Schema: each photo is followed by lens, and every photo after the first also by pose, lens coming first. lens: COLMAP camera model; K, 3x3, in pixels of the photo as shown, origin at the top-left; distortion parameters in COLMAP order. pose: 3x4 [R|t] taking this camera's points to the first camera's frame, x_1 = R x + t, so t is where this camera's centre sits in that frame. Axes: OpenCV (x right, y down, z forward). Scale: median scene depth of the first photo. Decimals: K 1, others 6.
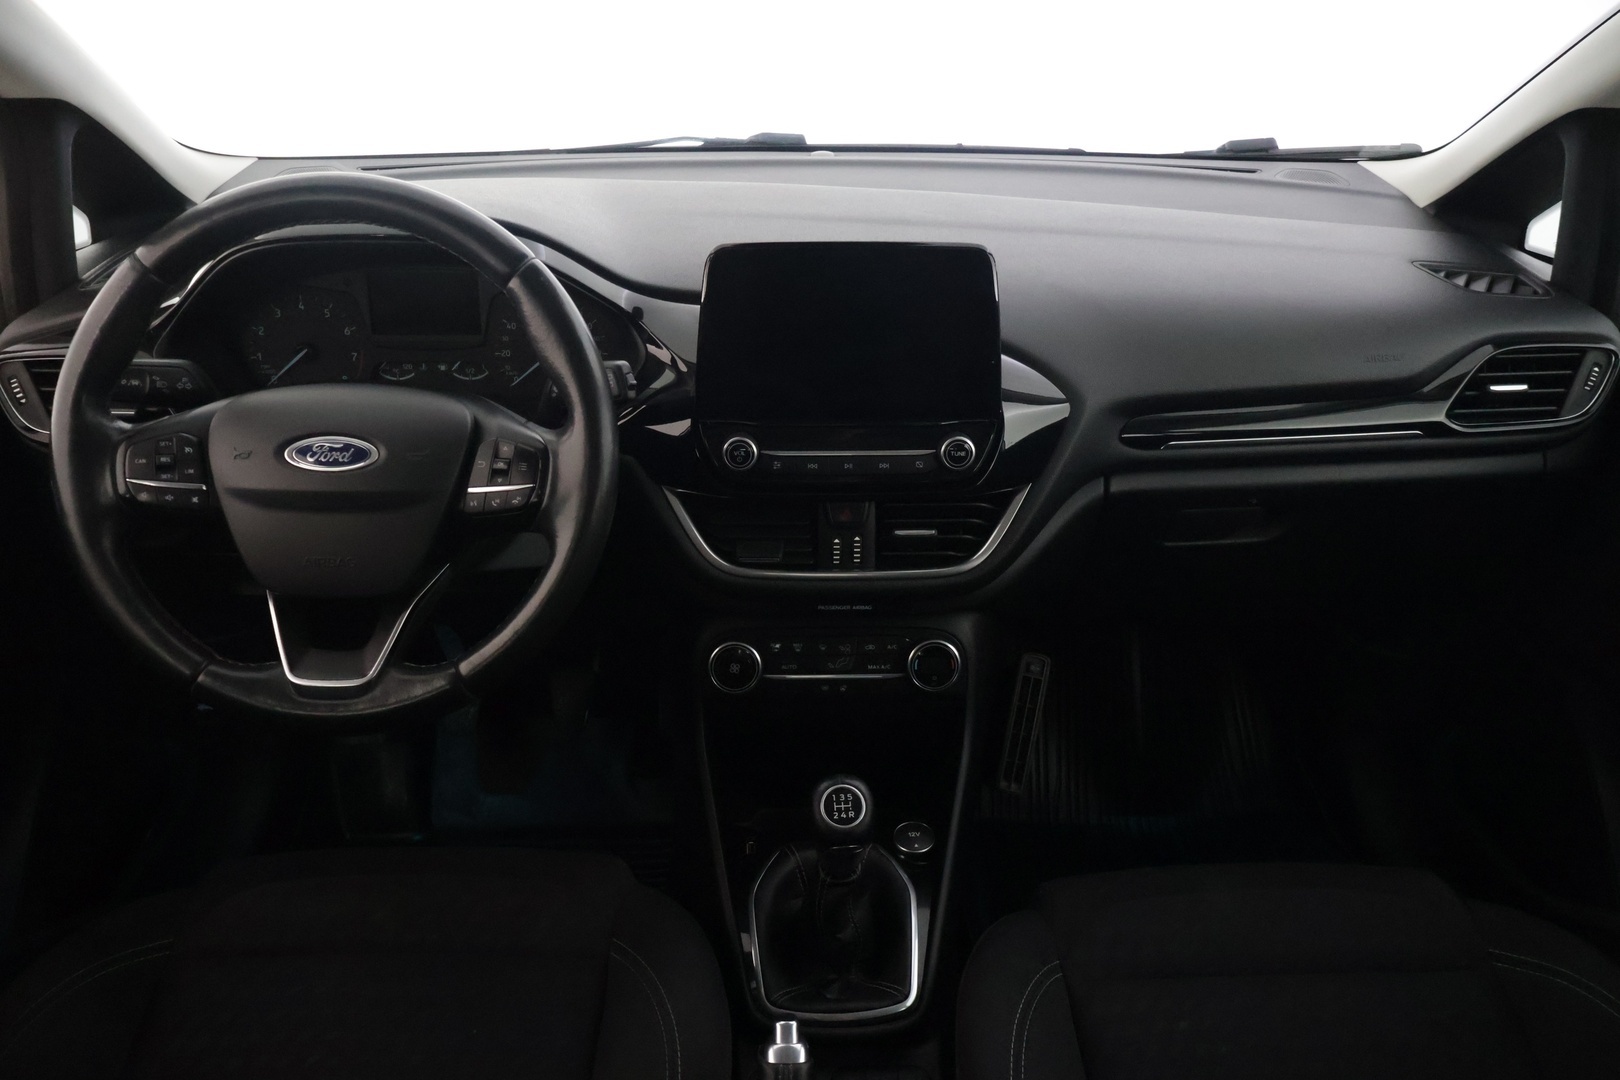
lens RADIAL K [[1379.0, 0, 810.0], [0, 1379.0, 540.0], [0, 0, 1]] dist [-0.000353, 0.003680]
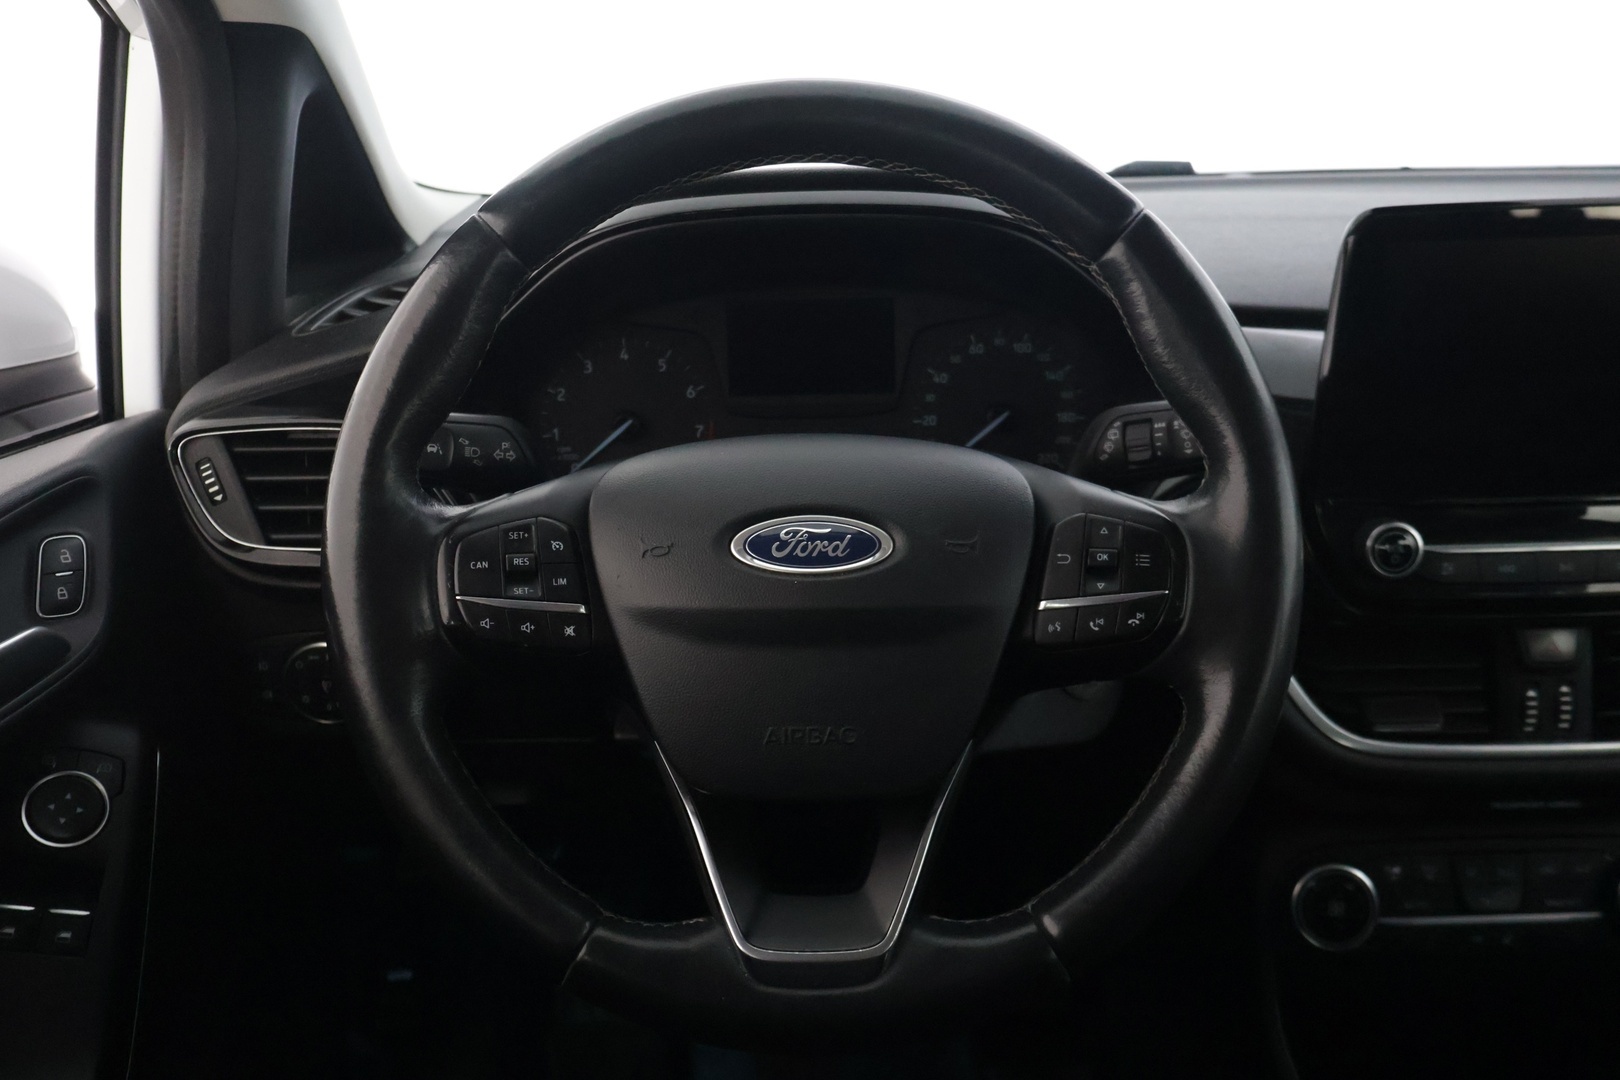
lens RADIAL K [[1490.3, 0, 810.0], [0, 1490.3, 540.0], [0, 0, 1]] dist [0.020287, 0.003644]
pose [[0.999447, -0.023747, -0.023255, -0.316780], [0.020436, 0.990839, -0.133493, 0.017180], [0.026212, 0.132944, 0.990777, 0.368677]]
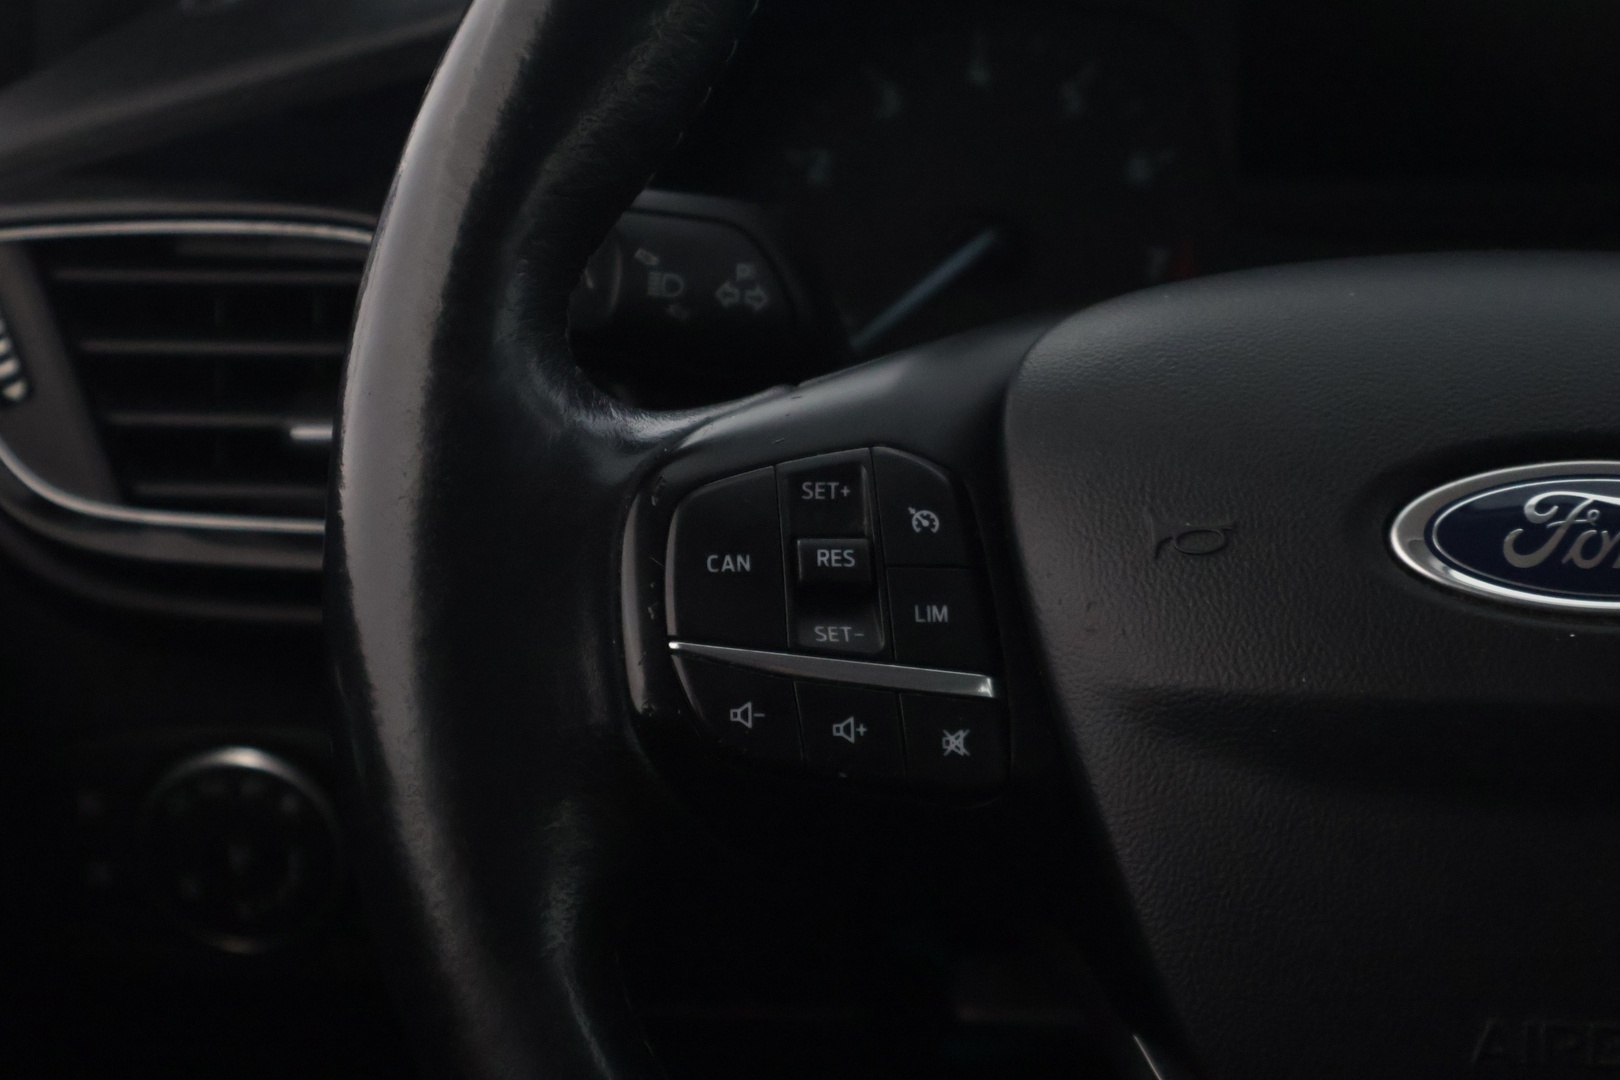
lens RADIAL K [[3274.2, 0, 810.0], [0, 3274.2, 540.0], [0, 0, 1]] dist [0.044725, 0.084608]
pose [[0.993765, 0.007428, -0.111243, -0.393301], [-0.023333, 0.989540, -0.142362, 0.013084], [0.109022, 0.144070, 0.983544, 0.458755]]
